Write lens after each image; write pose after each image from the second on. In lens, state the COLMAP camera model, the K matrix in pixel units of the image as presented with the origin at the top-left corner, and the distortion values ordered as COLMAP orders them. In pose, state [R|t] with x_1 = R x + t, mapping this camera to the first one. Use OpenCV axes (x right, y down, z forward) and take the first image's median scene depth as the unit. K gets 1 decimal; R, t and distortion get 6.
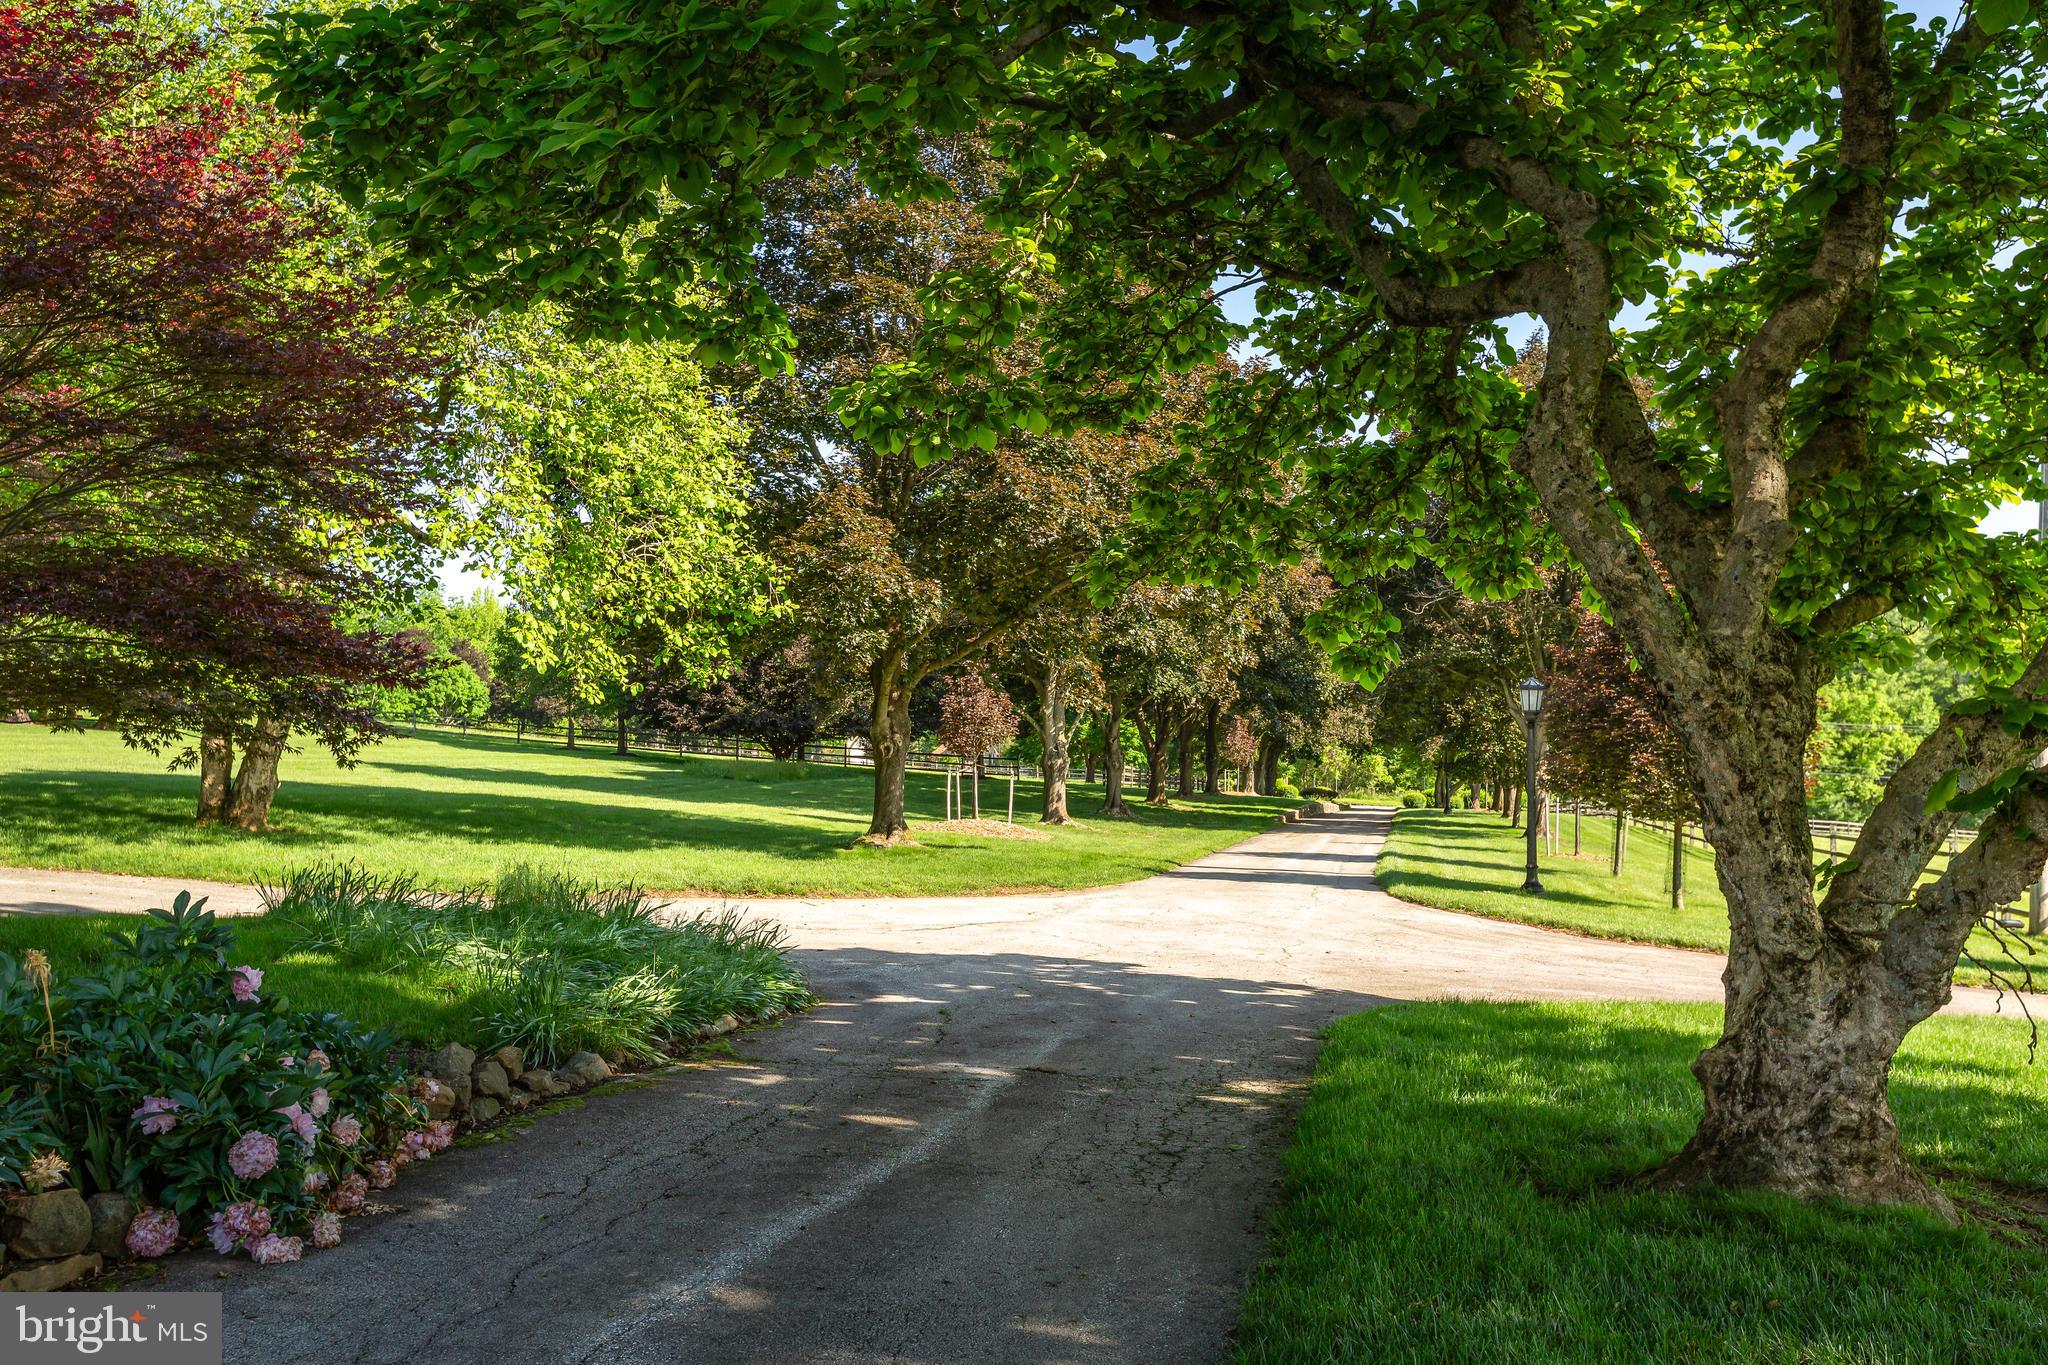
lens RADIAL K [[1827.7, 0, 1024.0], [0, 1827.7, 680.8], [0, 0, 1]] dist [0.000057, 0.000171]
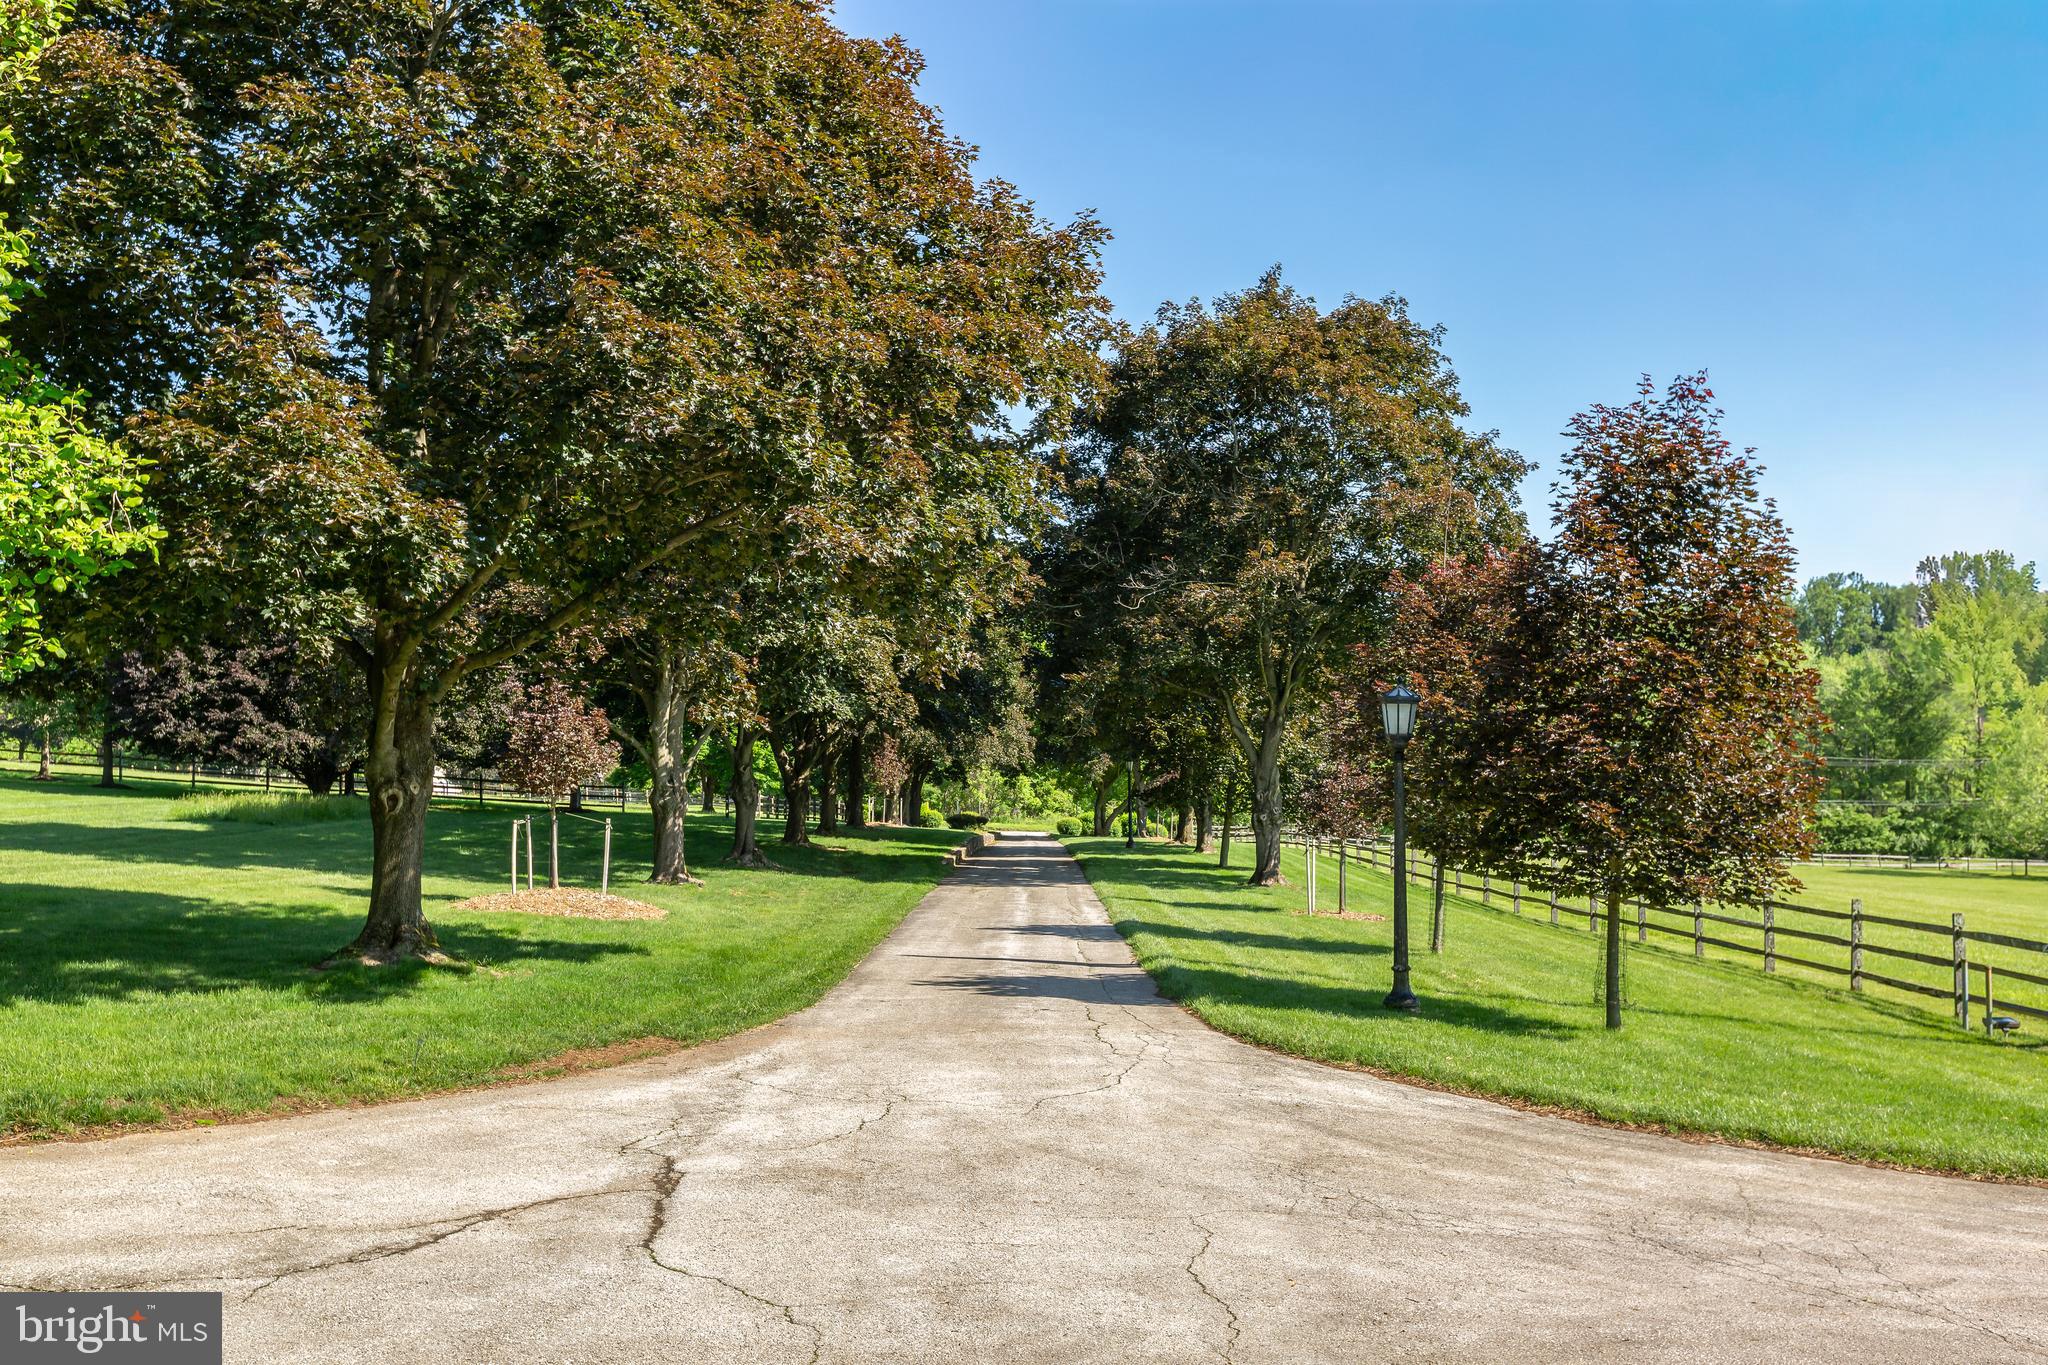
lens RADIAL K [[1814.7, 0, 1029.4], [0, 1814.7, 678.2], [0, 0, 1]] dist [-0.037560, -0.001977]
pose [[0.977053, 0.003614, 0.212967, 0.002651], [-0.001515, 0.999949, -0.010020, 0.001790], [-0.212992, 0.009467, 0.977008, 0.238248]]
